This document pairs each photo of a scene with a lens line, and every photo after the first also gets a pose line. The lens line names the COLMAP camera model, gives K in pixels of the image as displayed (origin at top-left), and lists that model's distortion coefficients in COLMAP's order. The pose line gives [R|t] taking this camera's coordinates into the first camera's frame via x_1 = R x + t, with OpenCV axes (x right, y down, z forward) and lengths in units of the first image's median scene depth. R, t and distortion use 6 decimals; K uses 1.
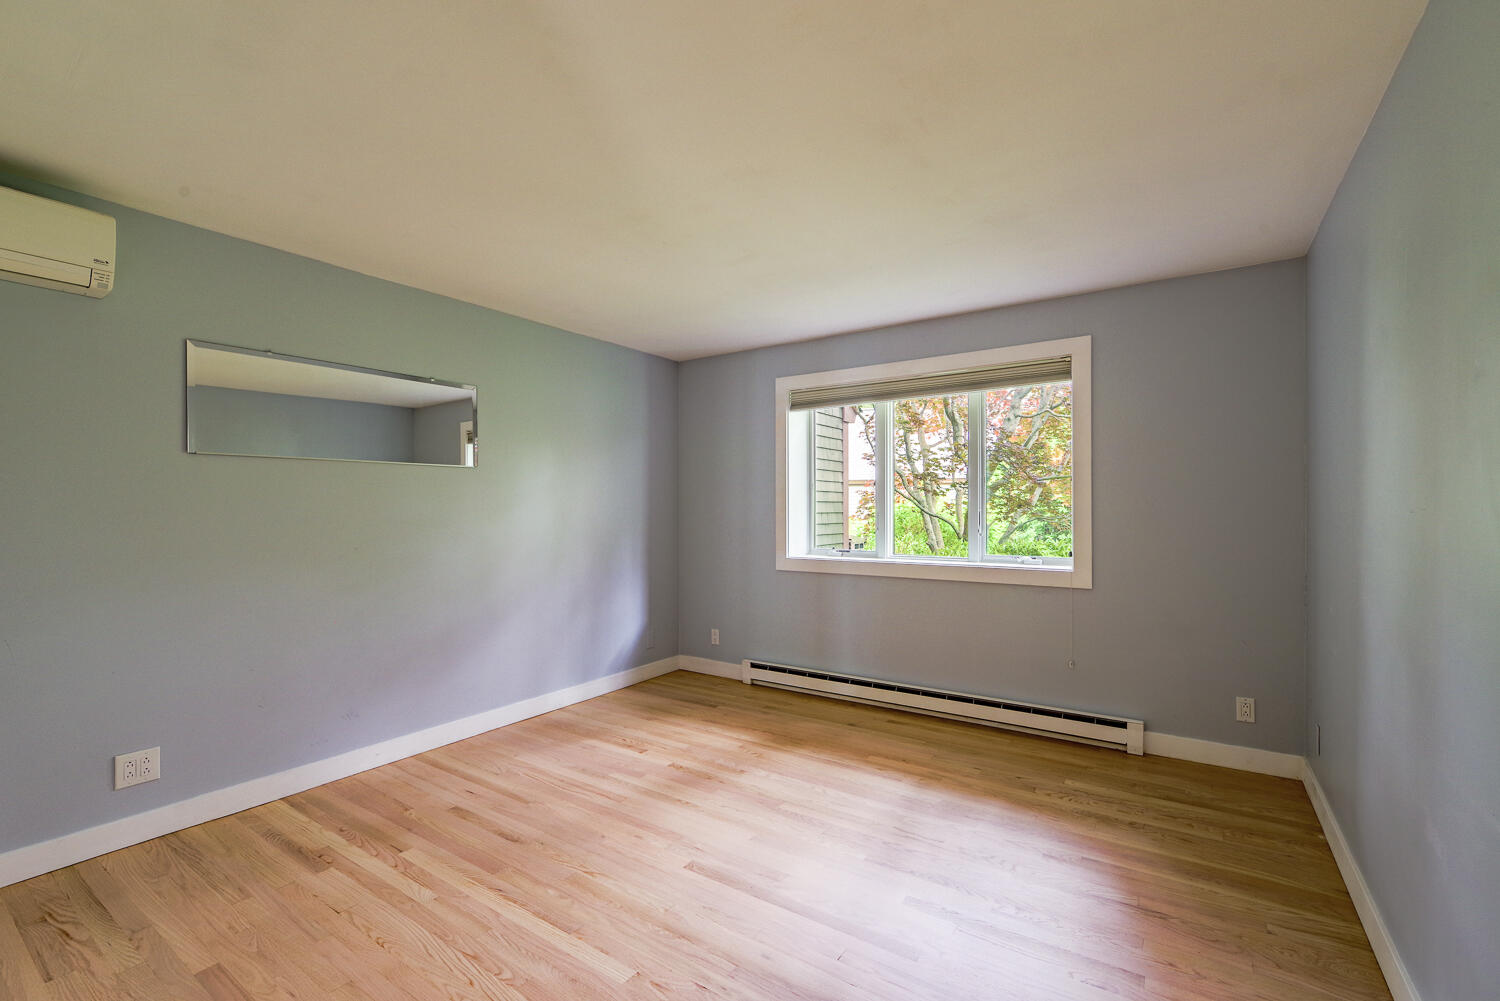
lens RADIAL K [[653.5, 0, 748.2], [0, 653.5, 502.8], [0, 0, 1]] dist [-0.007548, 0.000589]
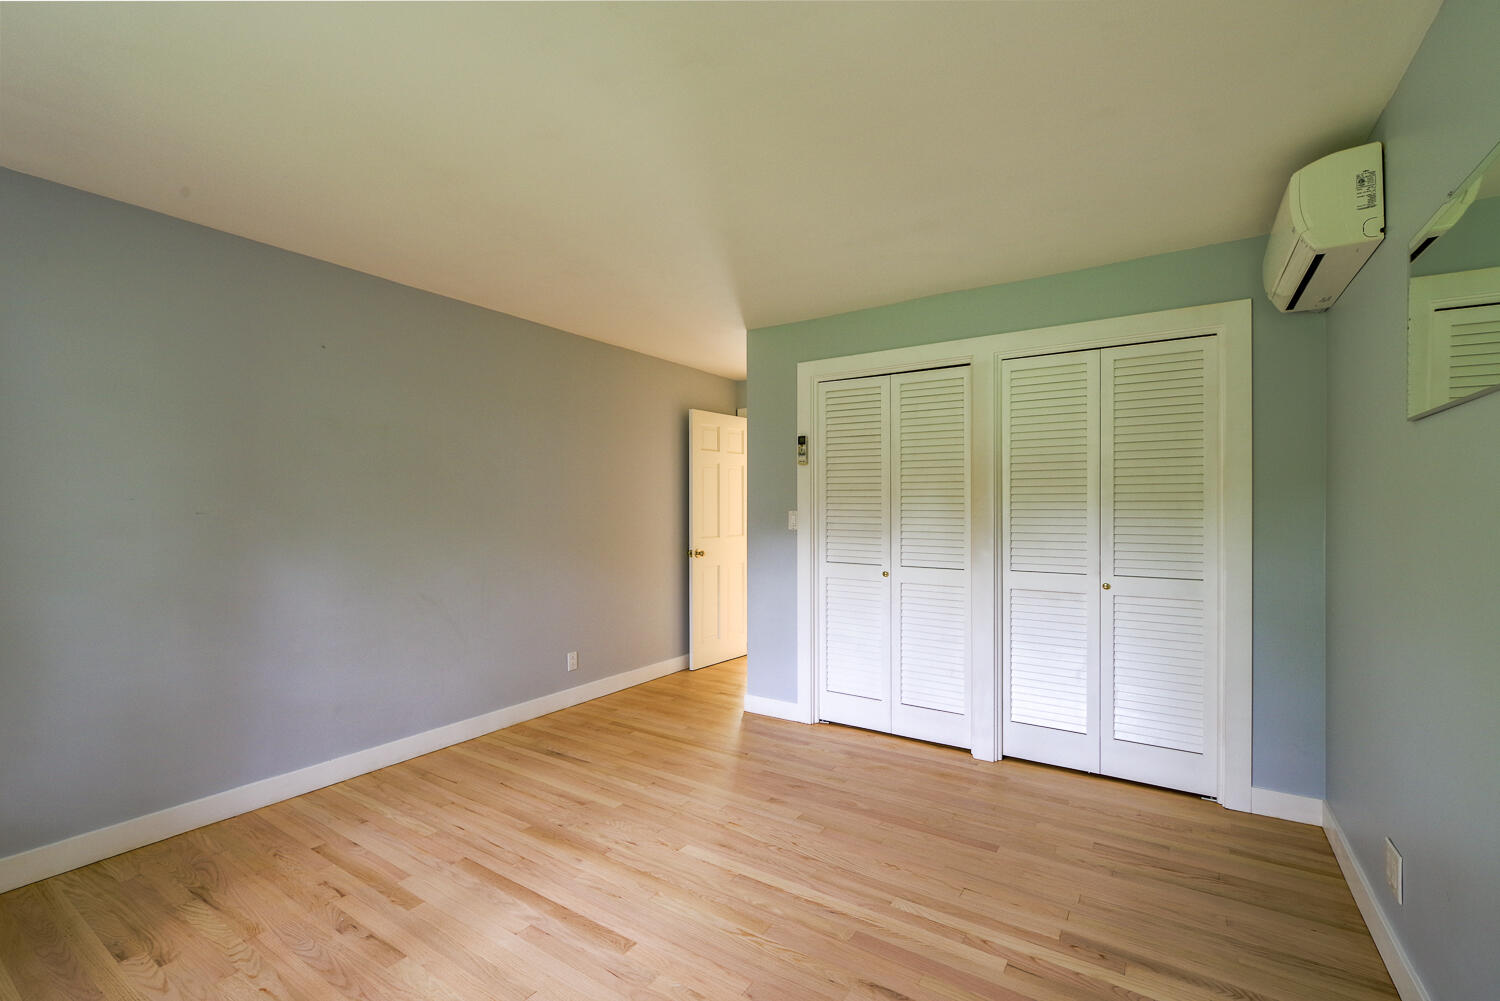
lens RADIAL K [[653.5, 0, 749.2], [0, 653.5, 503.8], [0, 0, 1]] dist [-0.007548, 0.000589]
pose [[-0.999847, 0.004023, -0.017046, -0.241643], [0.004144, 0.999966, -0.007061, 0.005115], [0.017017, -0.007131, -0.999830, 1.921097]]
